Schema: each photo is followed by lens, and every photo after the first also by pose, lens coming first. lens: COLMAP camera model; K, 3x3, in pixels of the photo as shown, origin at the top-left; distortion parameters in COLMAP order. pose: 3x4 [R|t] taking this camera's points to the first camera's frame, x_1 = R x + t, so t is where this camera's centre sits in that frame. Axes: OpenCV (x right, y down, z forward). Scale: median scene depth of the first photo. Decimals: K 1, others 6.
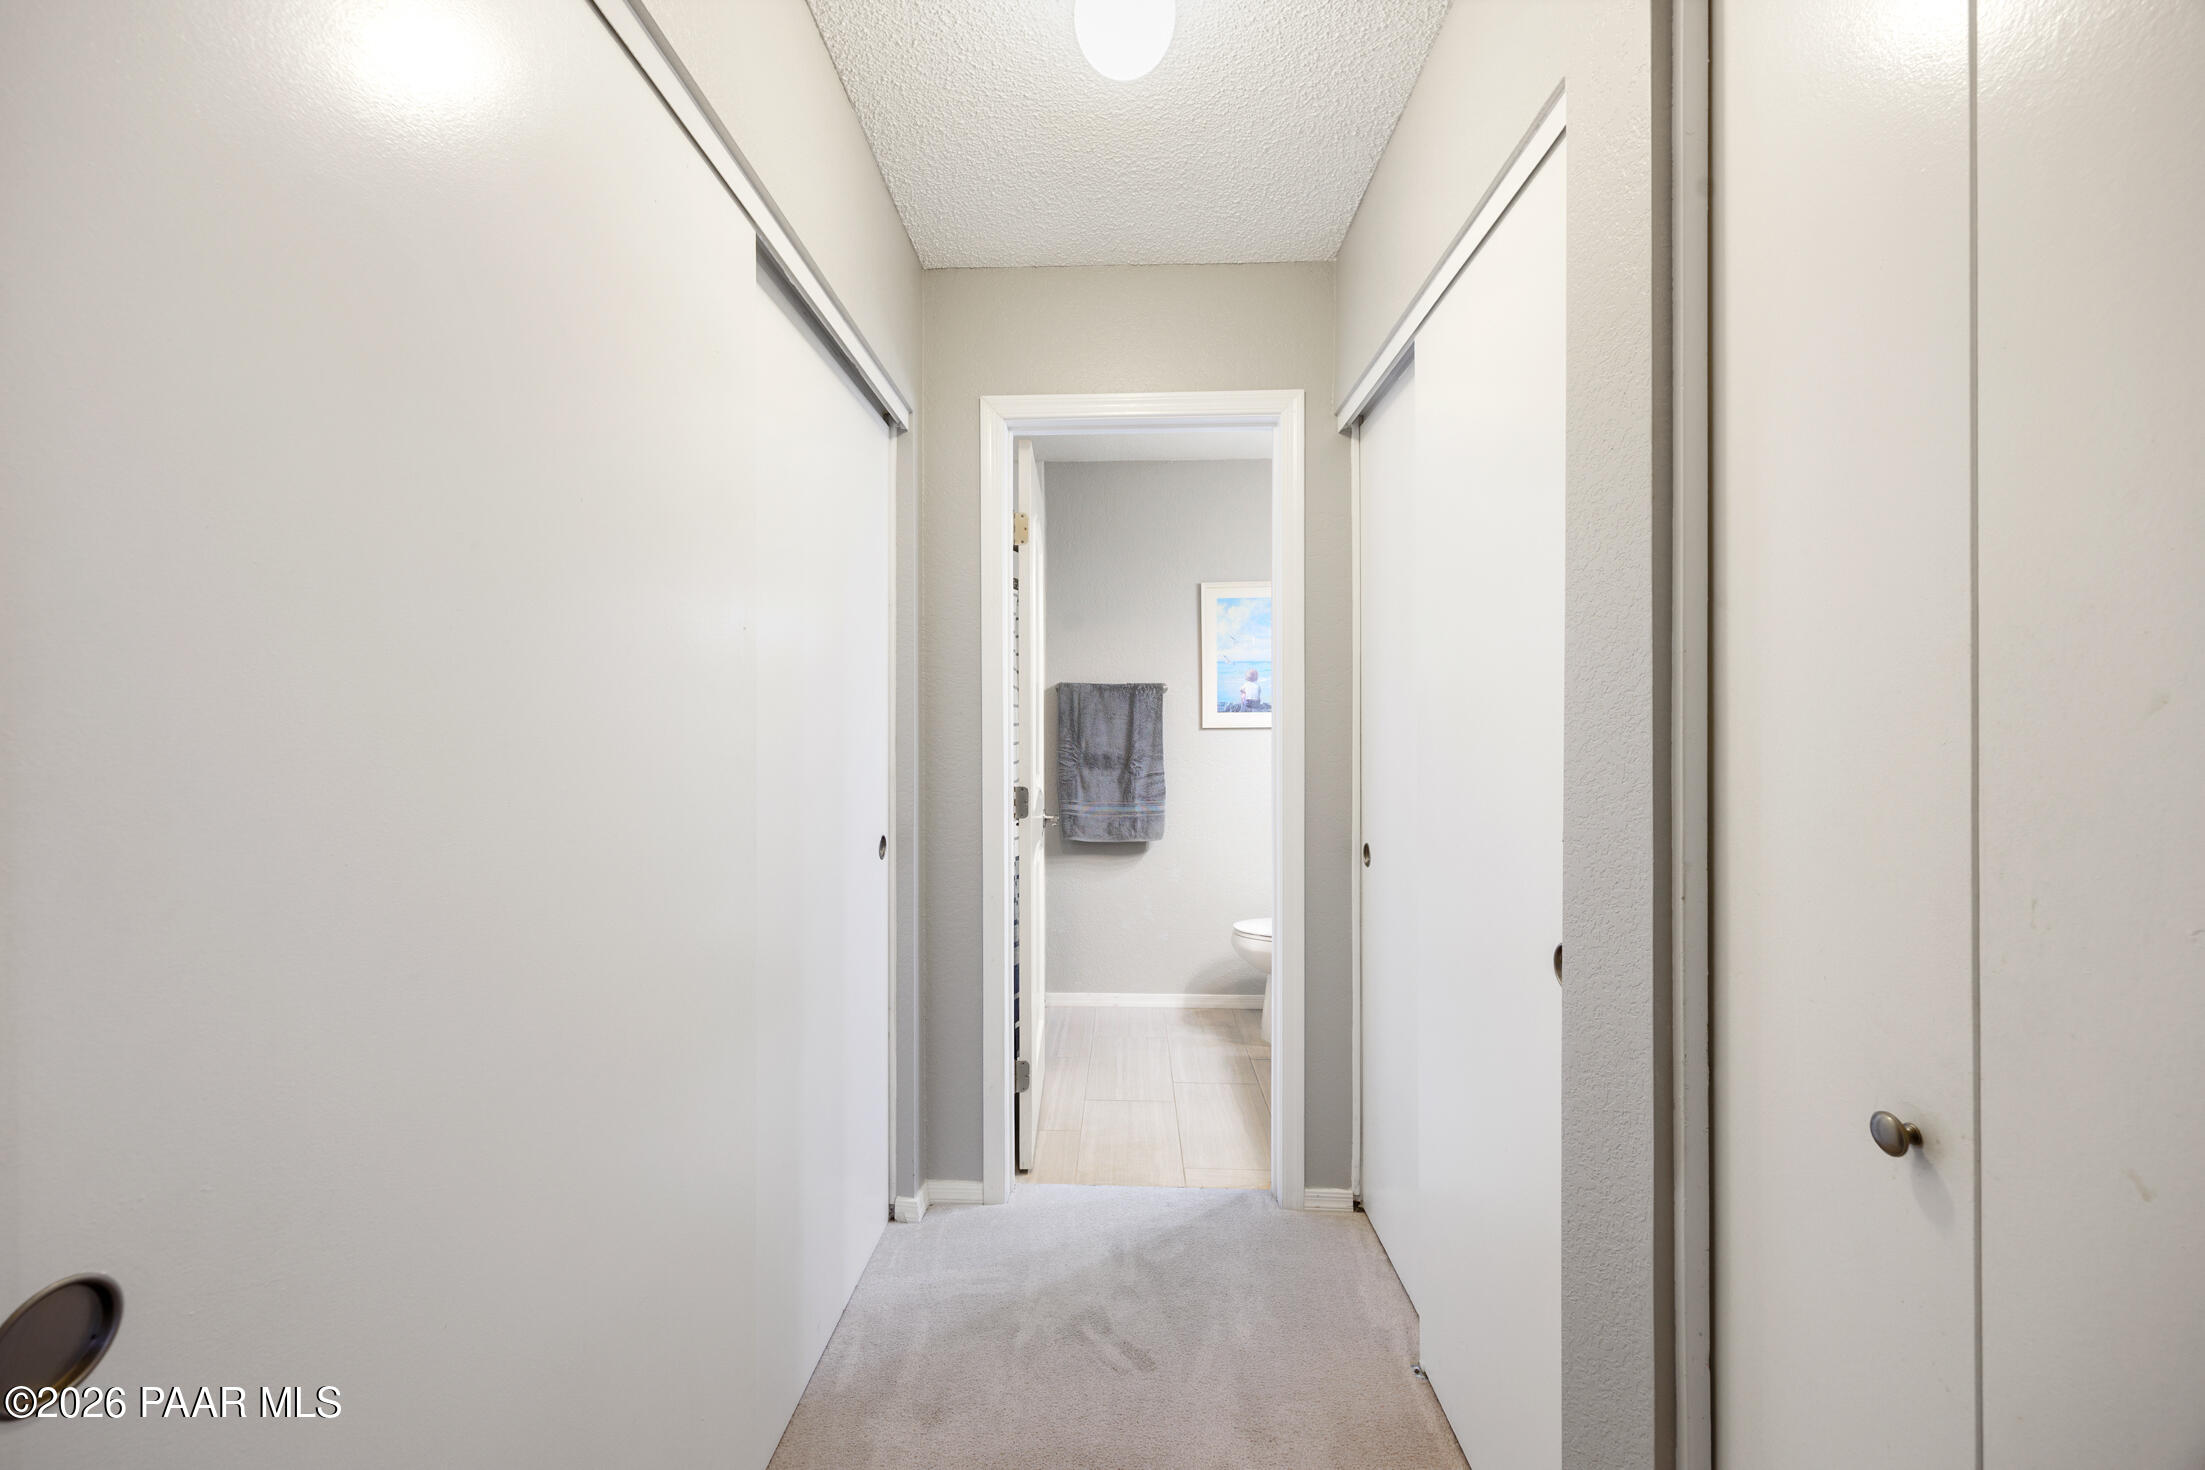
lens RADIAL K [[850.2, 0, 1099.9], [0, 850.2, 731.8], [0, 0, 1]] dist [-0.006438, 0.001643]
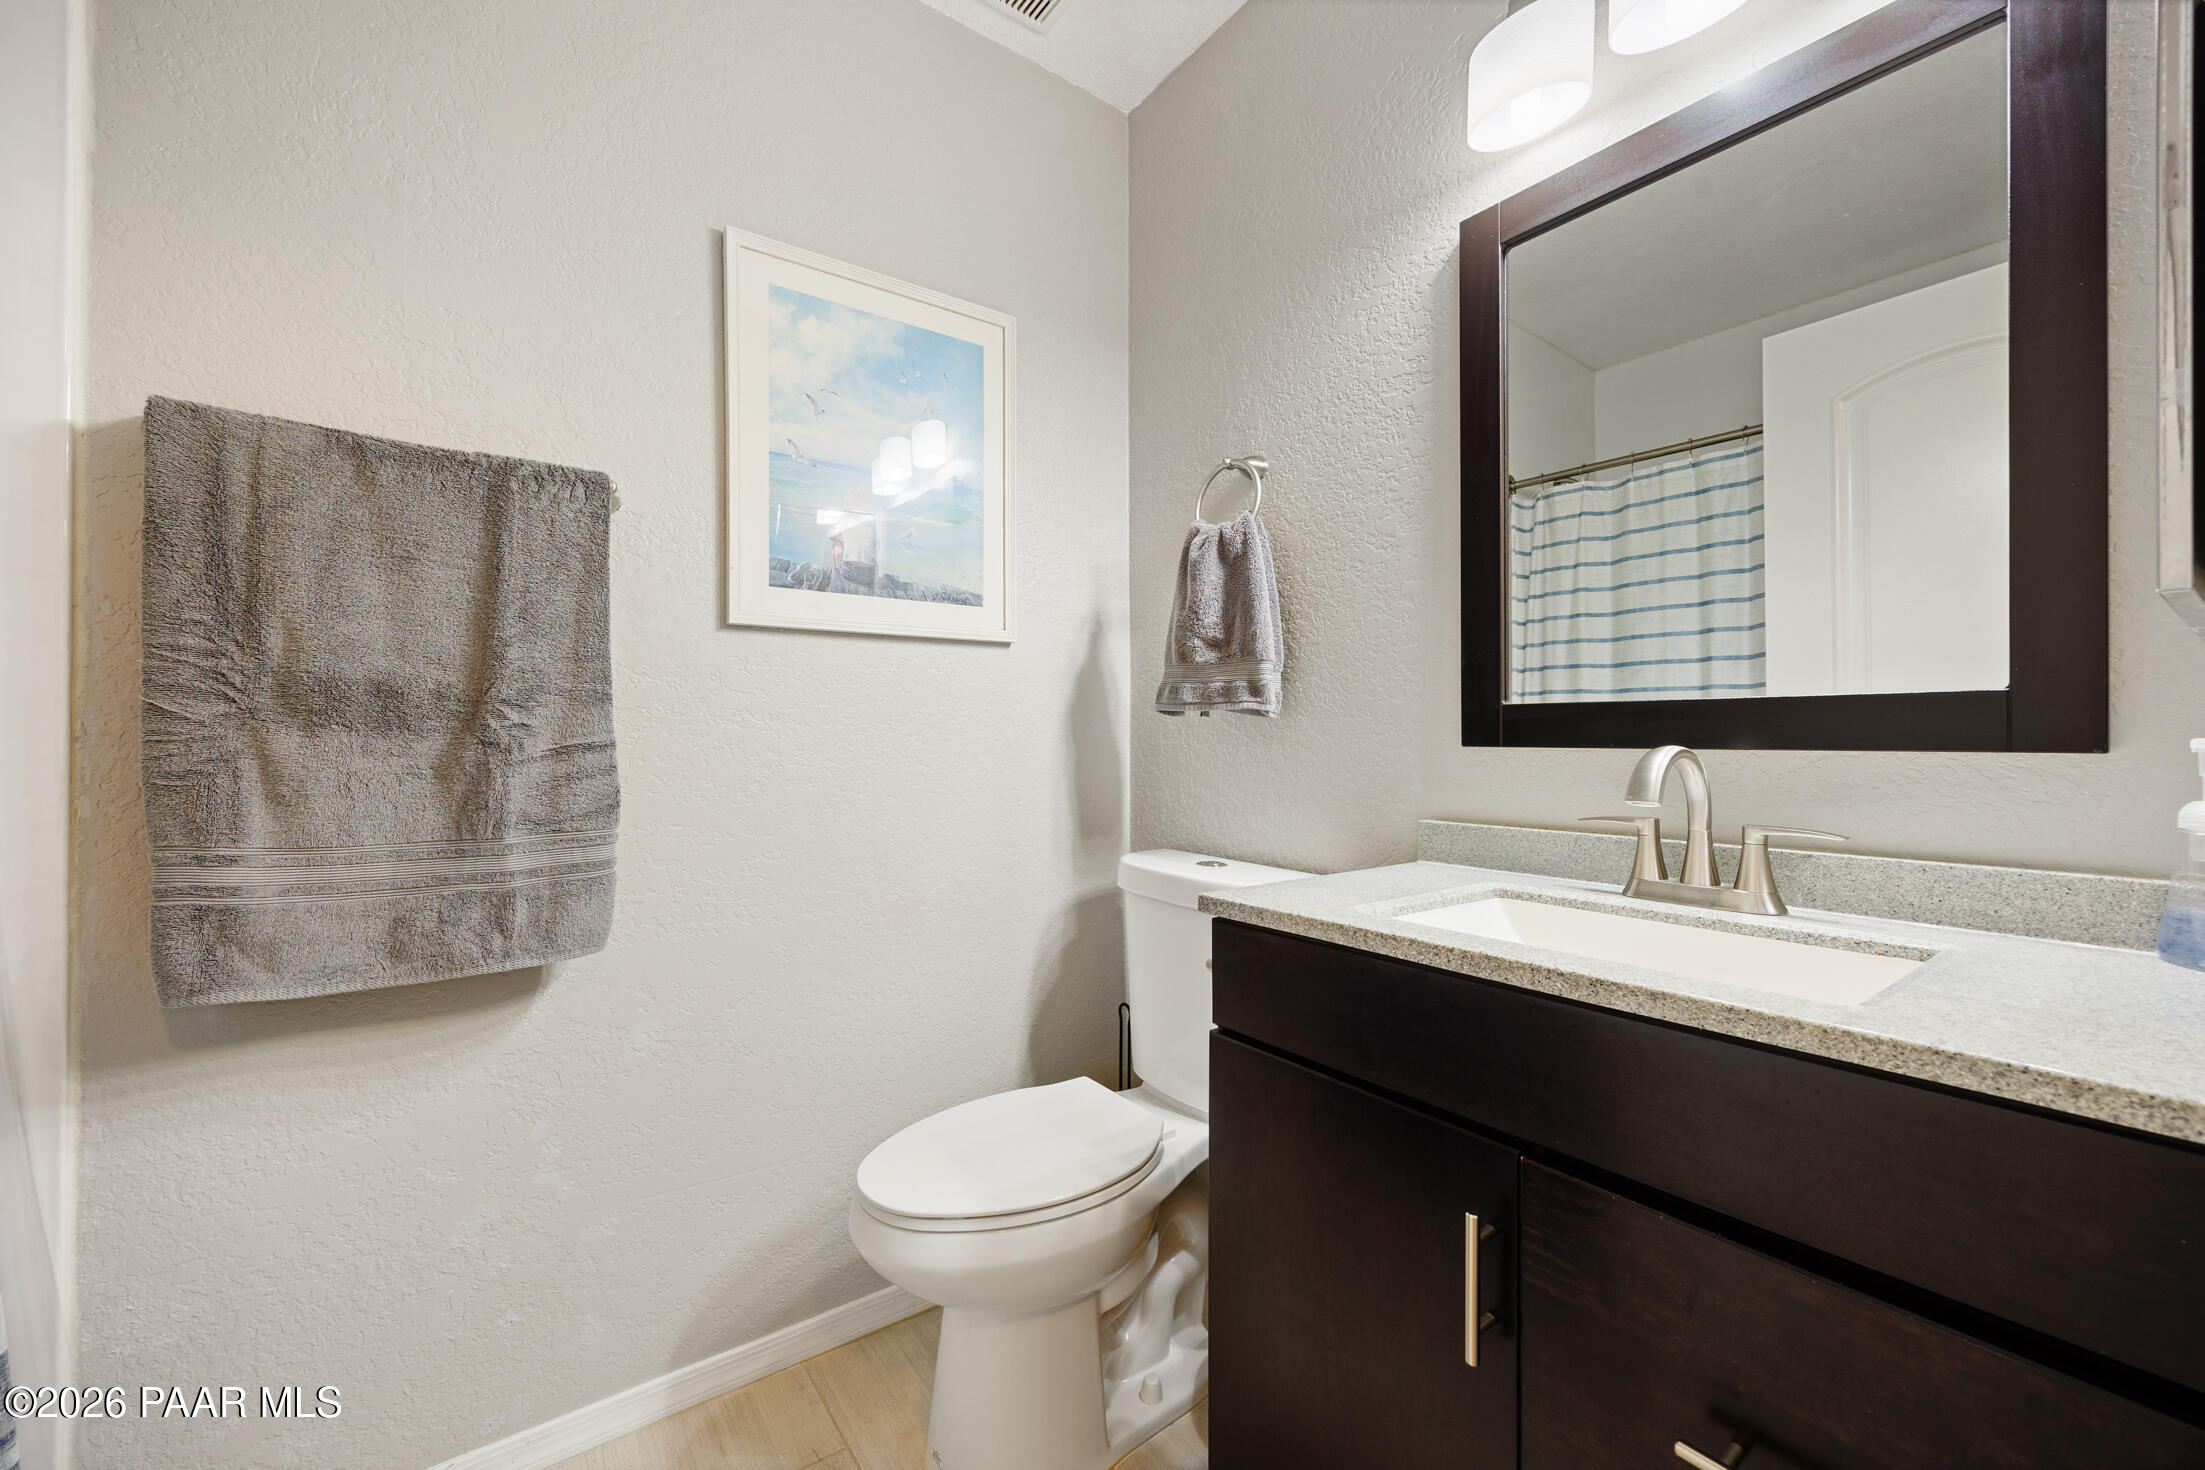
lens RADIAL K [[850.2, 0, 1090.5], [0, 850.2, 739.4], [0, 0, 1]] dist [-0.006438, 0.001643]
pose [[0.785759, 0.004874, 0.618513, 0.017988], [-0.006644, 0.999978, 0.000560, 0.044746], [-0.618497, -0.004549, 0.785774, 0.627718]]
